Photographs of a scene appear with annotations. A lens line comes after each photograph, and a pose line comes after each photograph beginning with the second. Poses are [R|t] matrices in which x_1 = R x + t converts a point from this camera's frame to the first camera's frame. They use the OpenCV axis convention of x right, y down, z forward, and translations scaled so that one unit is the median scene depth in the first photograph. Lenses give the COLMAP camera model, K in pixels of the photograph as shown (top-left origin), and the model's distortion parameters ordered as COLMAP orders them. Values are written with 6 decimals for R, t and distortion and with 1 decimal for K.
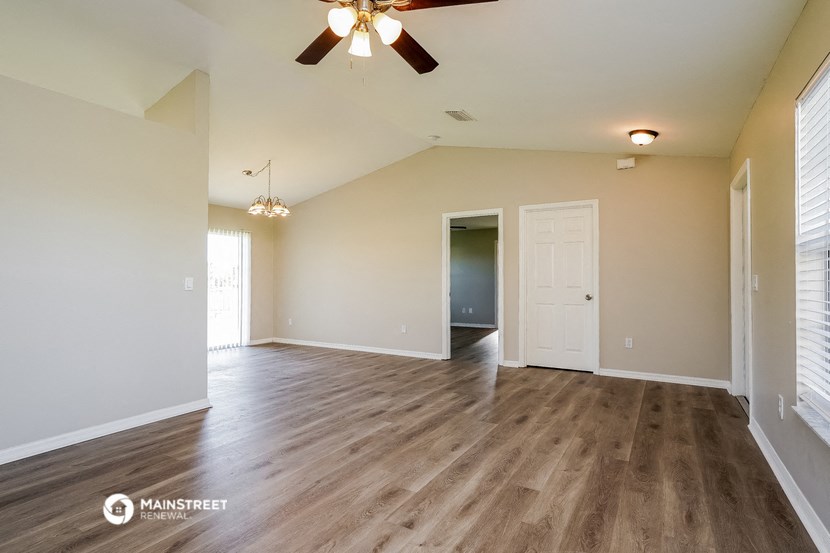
lens RADIAL K [[417.8, 0, 414.2], [0, 417.8, 276.9], [0, 0, 1]] dist [-0.002657, 0.005089]
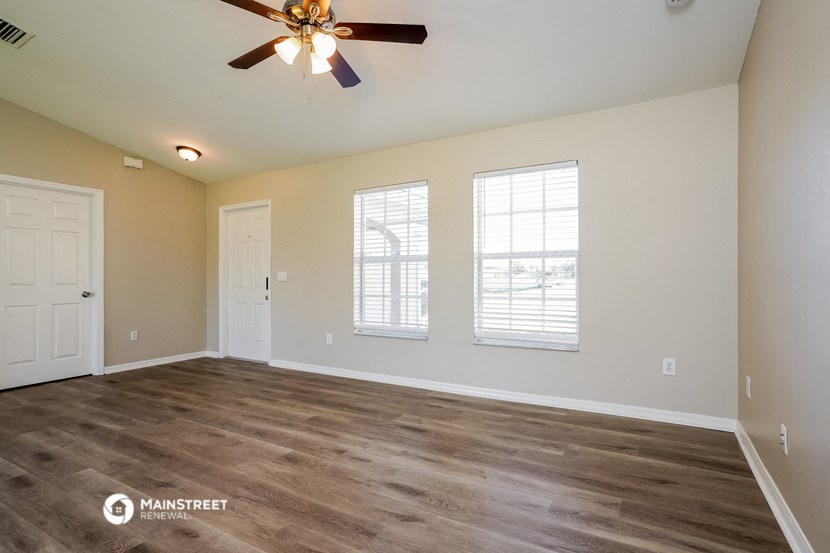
lens RADIAL K [[417.8, 0, 413.3], [0, 417.8, 277.9], [0, 0, 1]] dist [-0.002657, 0.005089]
pose [[-0.013715, 0.005440, 0.999891, -0.777846], [-0.005155, 0.999972, -0.005511, 0.023076], [-0.999893, -0.005230, -0.013686, 0.450397]]
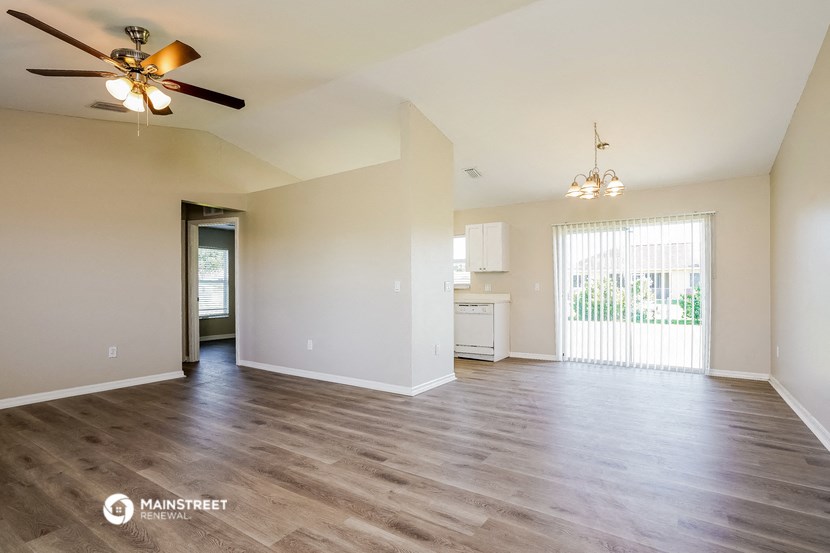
lens RADIAL K [[417.8, 0, 414.4], [0, 417.8, 284.2], [0, 0, 1]] dist [-0.002657, 0.005089]
pose [[-0.045478, -0.008266, -0.998931, 0.719603], [0.010391, 0.999908, -0.008747, 0.019950], [0.998911, -0.010778, -0.045388, 1.187531]]
